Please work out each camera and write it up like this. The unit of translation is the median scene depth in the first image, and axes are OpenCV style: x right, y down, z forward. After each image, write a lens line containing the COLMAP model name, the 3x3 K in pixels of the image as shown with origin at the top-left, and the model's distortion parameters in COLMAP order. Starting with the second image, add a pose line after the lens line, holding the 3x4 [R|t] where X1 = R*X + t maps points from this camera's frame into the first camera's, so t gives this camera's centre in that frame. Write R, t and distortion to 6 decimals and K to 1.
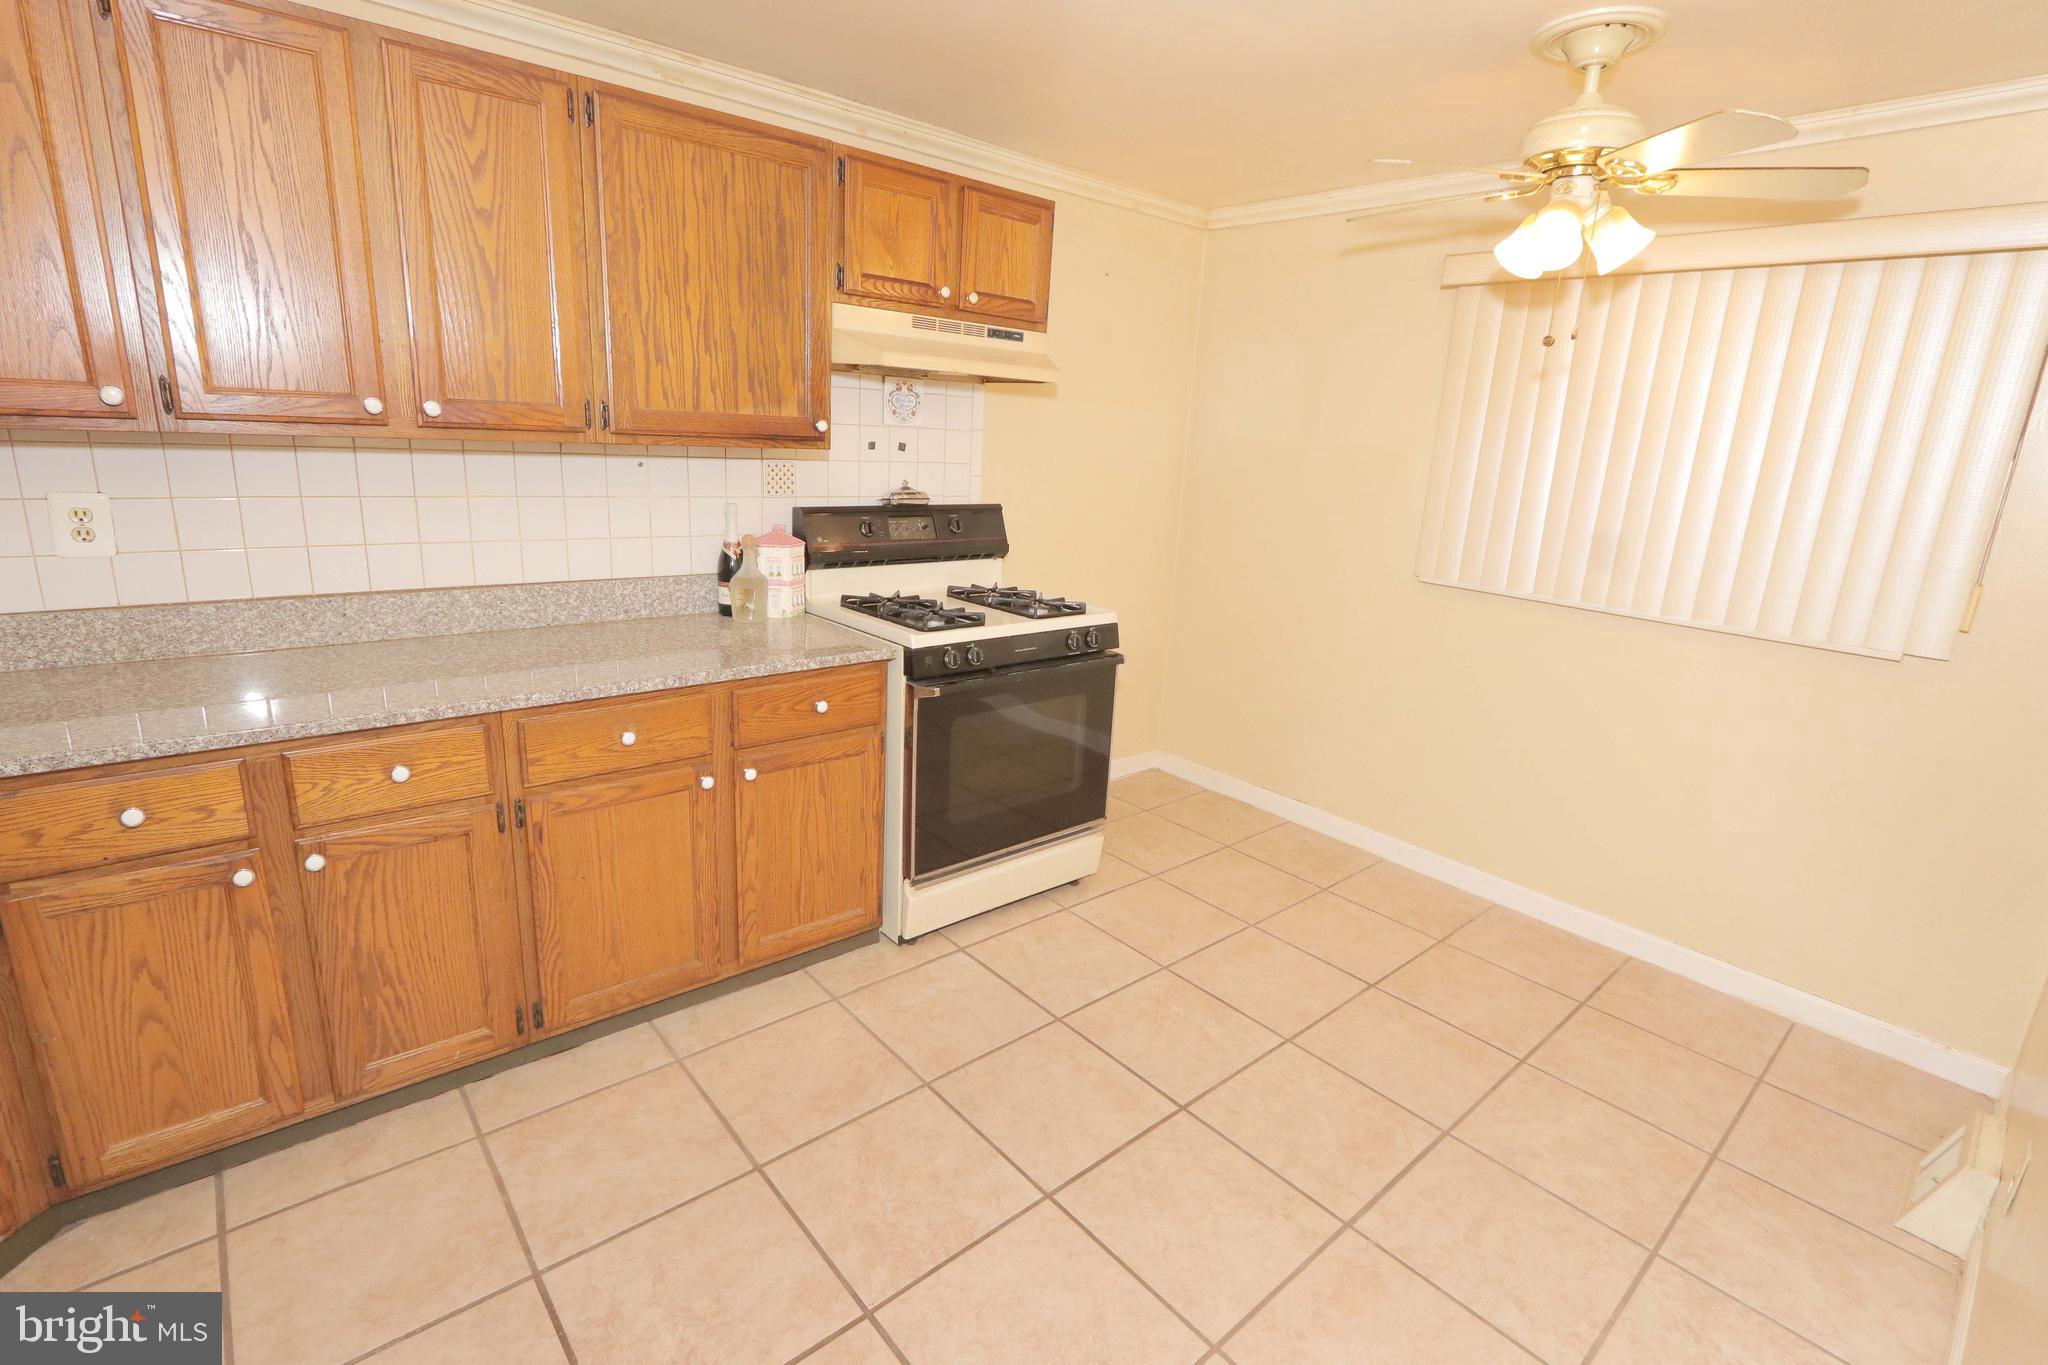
lens RADIAL K [[943.9, 0, 1016.6], [0, 943.9, 680.4], [0, 0, 1]] dist [-0.015813, 0.001430]
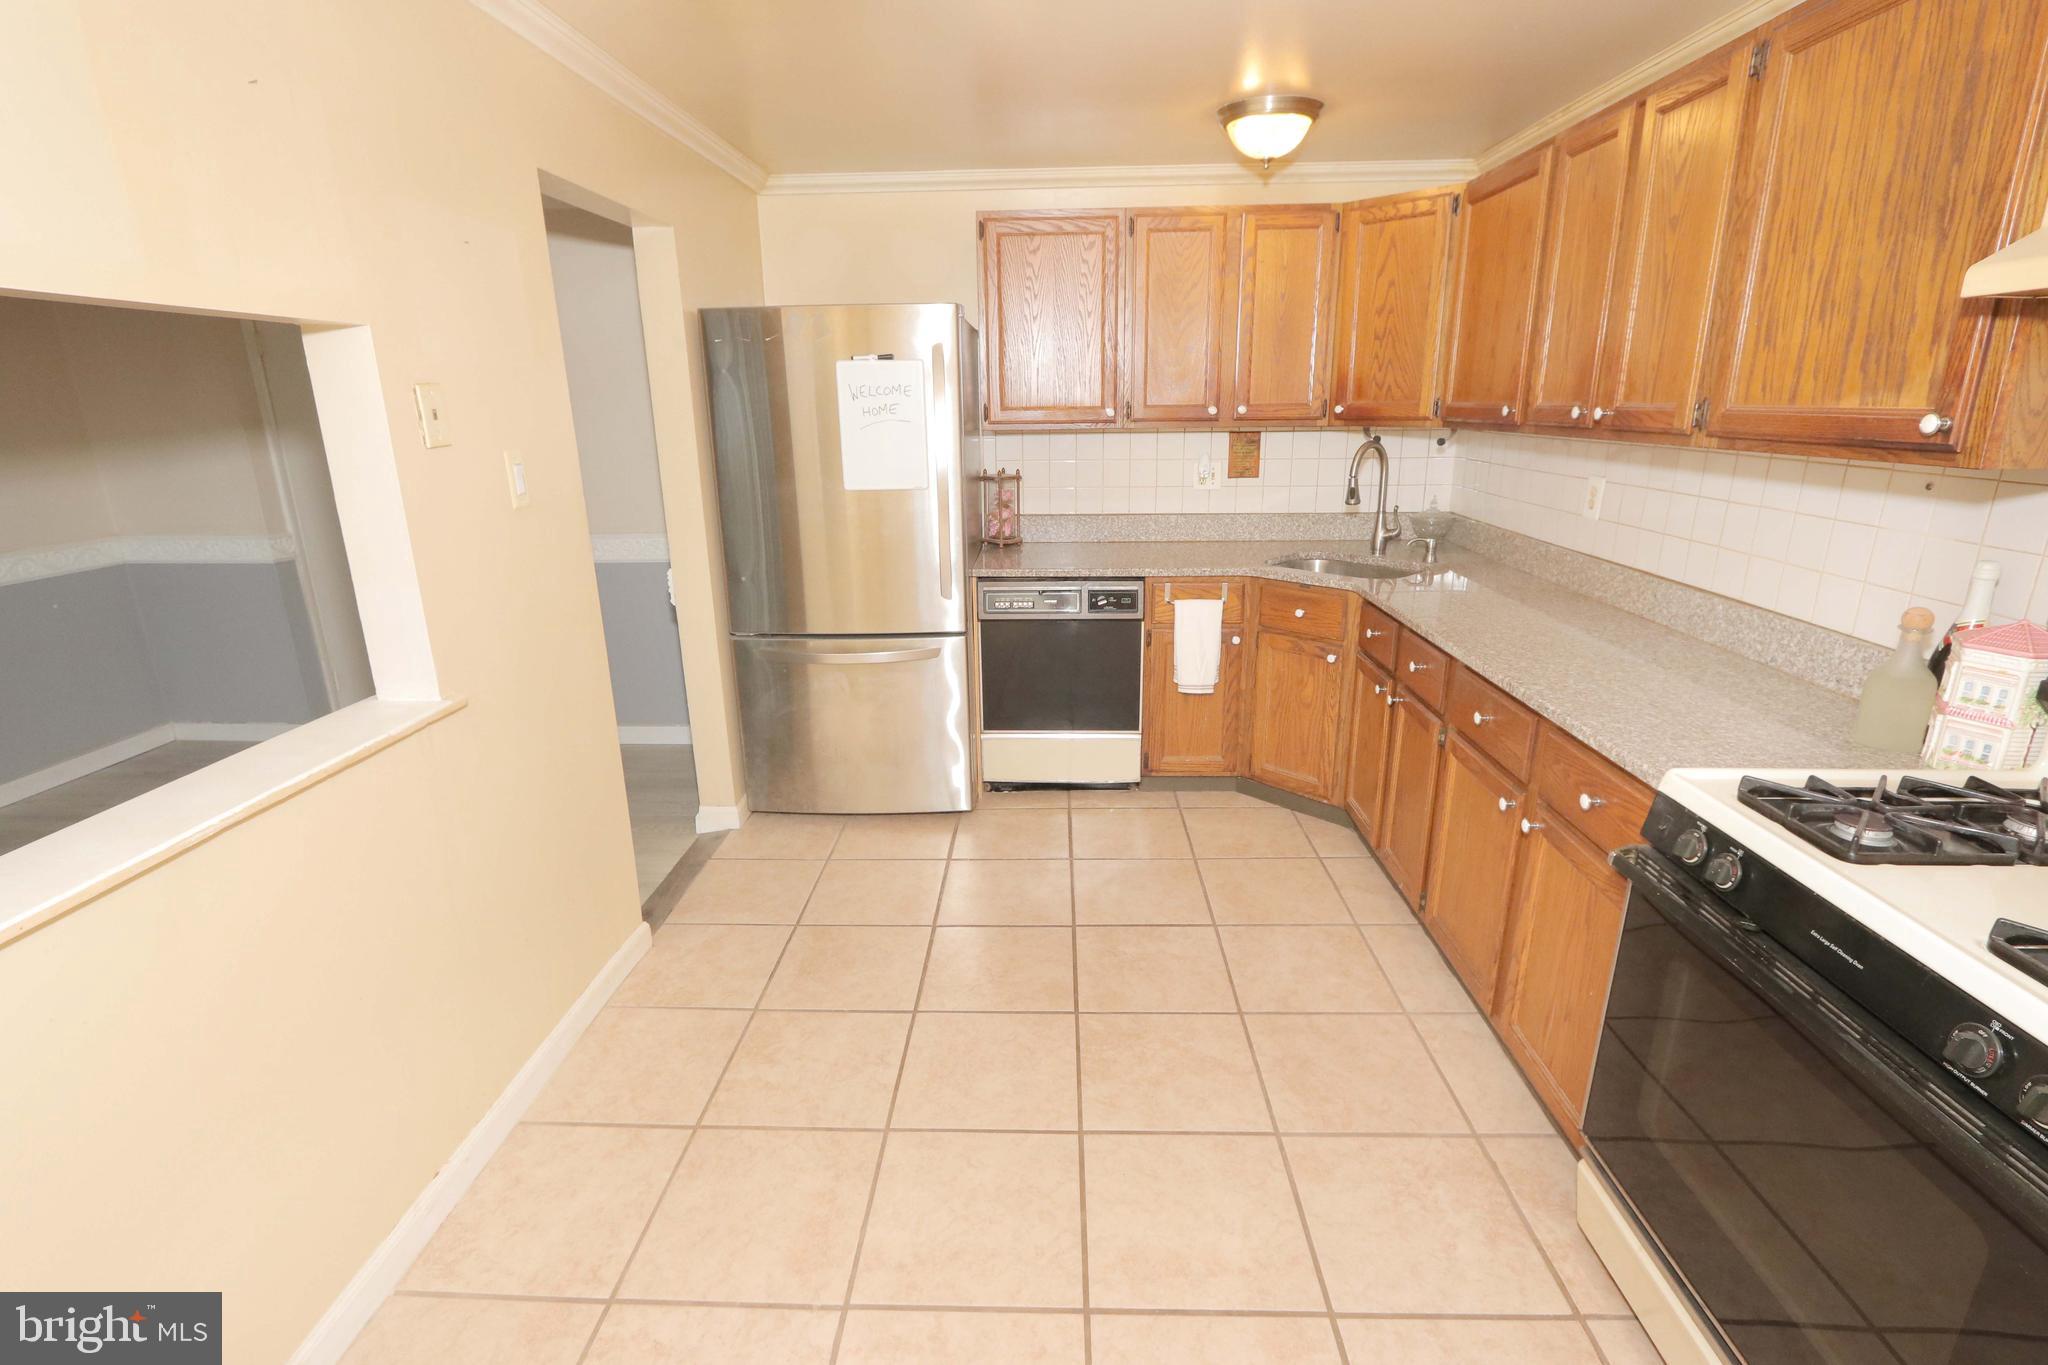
lens RADIAL K [[944.9, 0, 1025.9], [0, 944.9, 678.4], [0, 0, 1]] dist [-0.020100, 0.004291]
pose [[-0.673435, 0.169212, -0.719619, 0.627056], [-0.209724, 0.889723, 0.405475, -0.275007], [0.708873, 0.423982, -0.563683, 1.107372]]
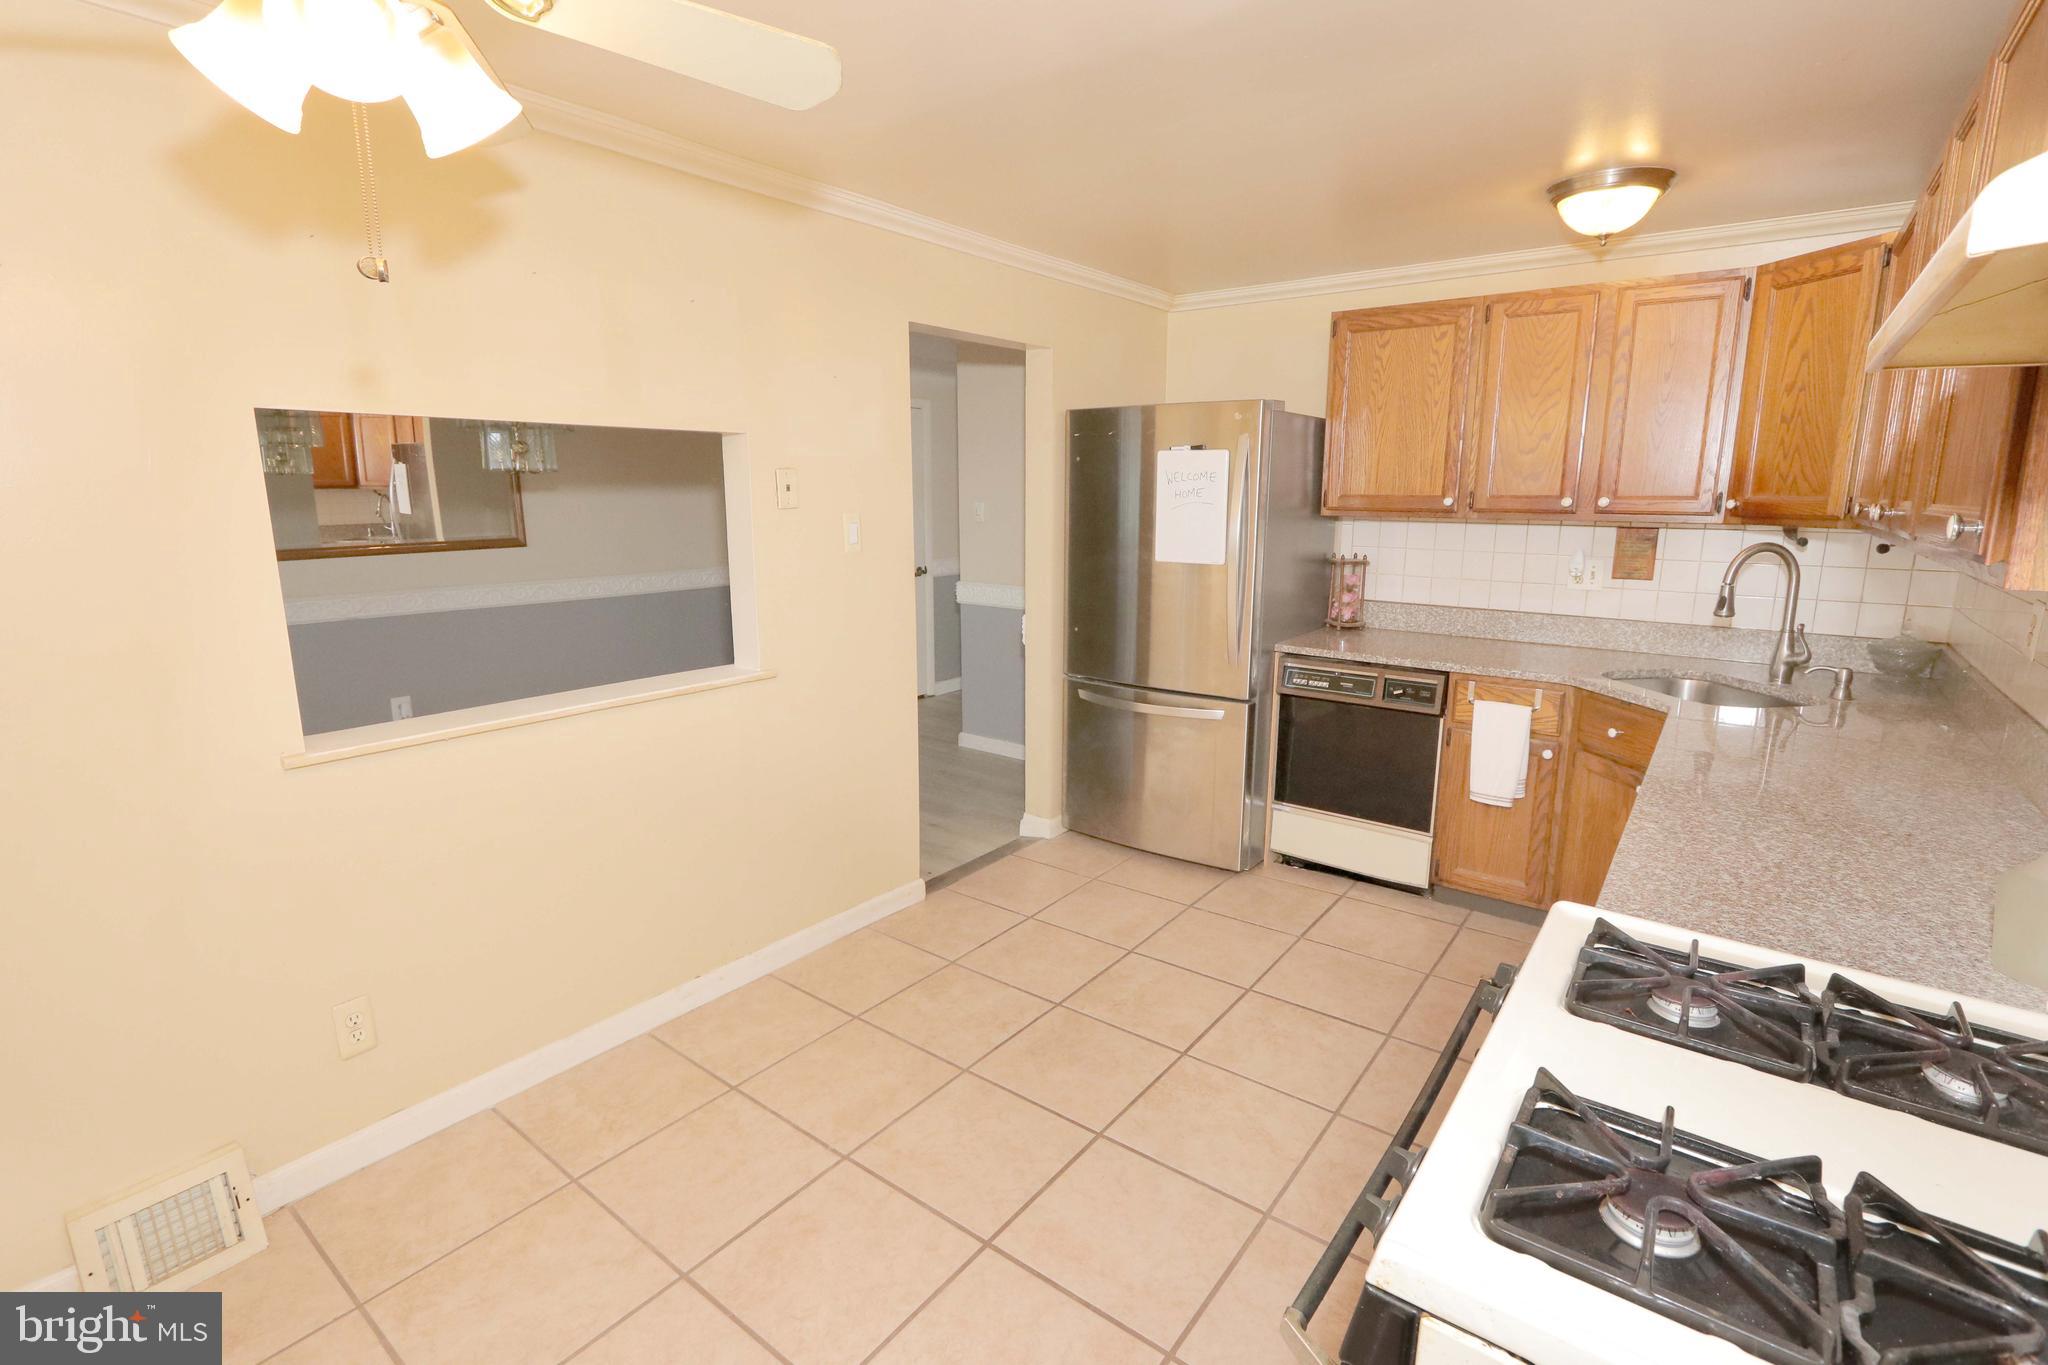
lens RADIAL K [[944.9, 0, 1025.9], [0, 944.9, 678.4], [0, 0, 1]] dist [-0.020100, 0.004291]
pose [[-0.976147, -0.009814, -0.216887, 0.318913], [-0.103818, 0.898462, 0.426601, -0.381782], [0.190678, 0.438942, -0.878050, 1.461932]]
